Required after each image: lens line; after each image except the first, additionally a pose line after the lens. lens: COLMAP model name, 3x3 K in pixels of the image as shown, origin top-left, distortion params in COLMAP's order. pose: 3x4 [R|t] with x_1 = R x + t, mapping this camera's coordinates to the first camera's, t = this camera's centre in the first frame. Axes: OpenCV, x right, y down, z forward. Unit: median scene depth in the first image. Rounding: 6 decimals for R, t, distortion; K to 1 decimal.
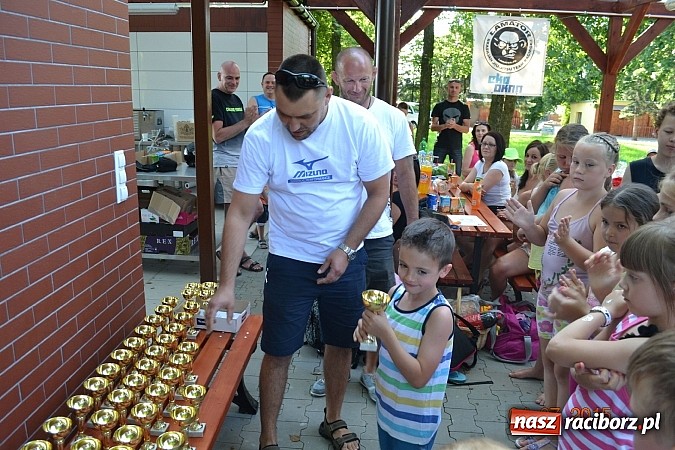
lens RADIAL K [[535.8, 0, 337.5], [0, 535.8, 225.0], [0, 0, 1]] dist [-0.083093, 0.007791]
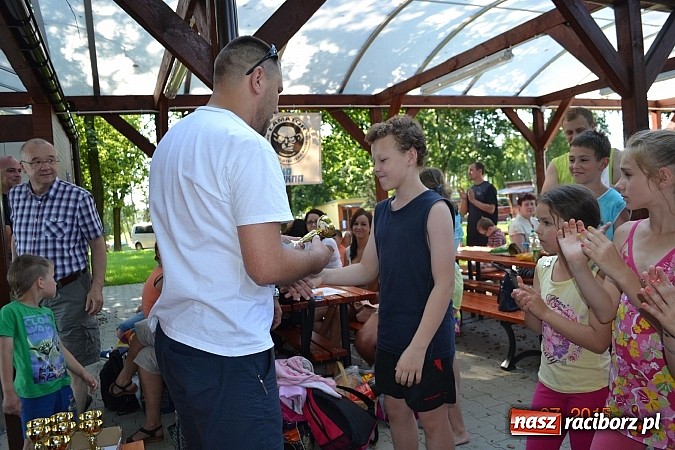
lens RADIAL K [[535.2, 0, 328.3], [0, 535.2, 224.1], [0, 0, 1]] dist [-0.078827, 0.002170]
pose [[0.898178, -0.109969, 0.425657, -0.075839], [0.200531, 0.964100, -0.174065, 0.024049], [-0.391234, 0.241699, 0.887985, 0.066395]]
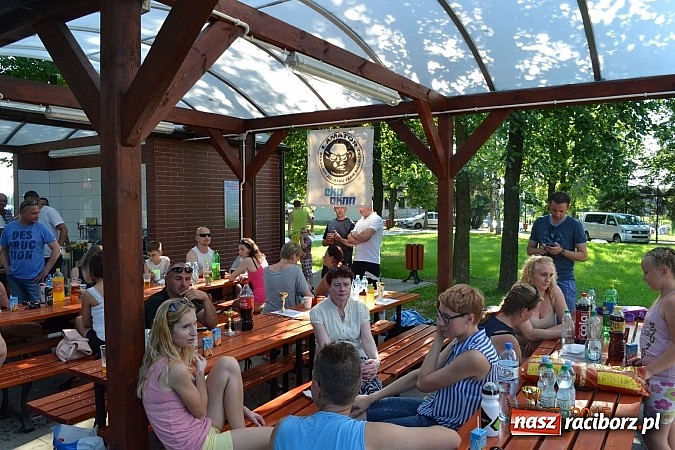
lens RADIAL K [[535.8, 0, 337.5], [0, 535.8, 225.0], [0, 0, 1]] dist [-0.083093, 0.007791]
pose [[0.881523, -0.012022, -0.471989, 0.818443], [-0.086655, 0.978574, -0.186770, -0.035805], [0.464122, 0.205542, 0.861594, 0.180849]]
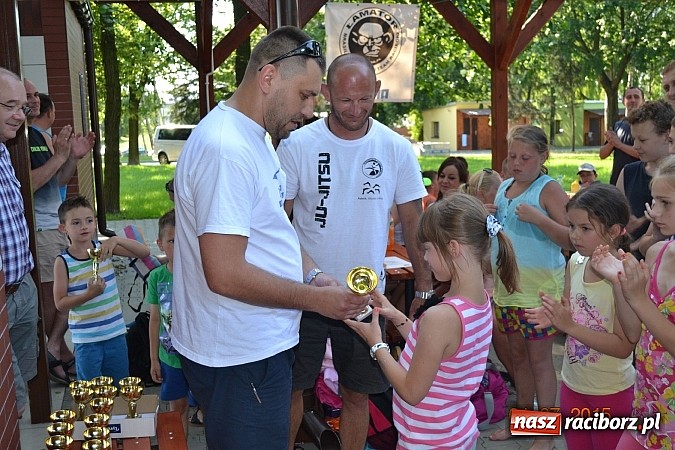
lens RADIAL K [[806.3, 0, 337.5], [0, 806.3, 225.0], [0, 0, 1]] dist [-0.035330, 0.031941]
pose [[0.950397, -0.097354, 0.295410, -0.096811], [0.126989, 0.988442, -0.082804, 0.015007], [-0.283934, 0.116211, 0.951775, -0.071493]]
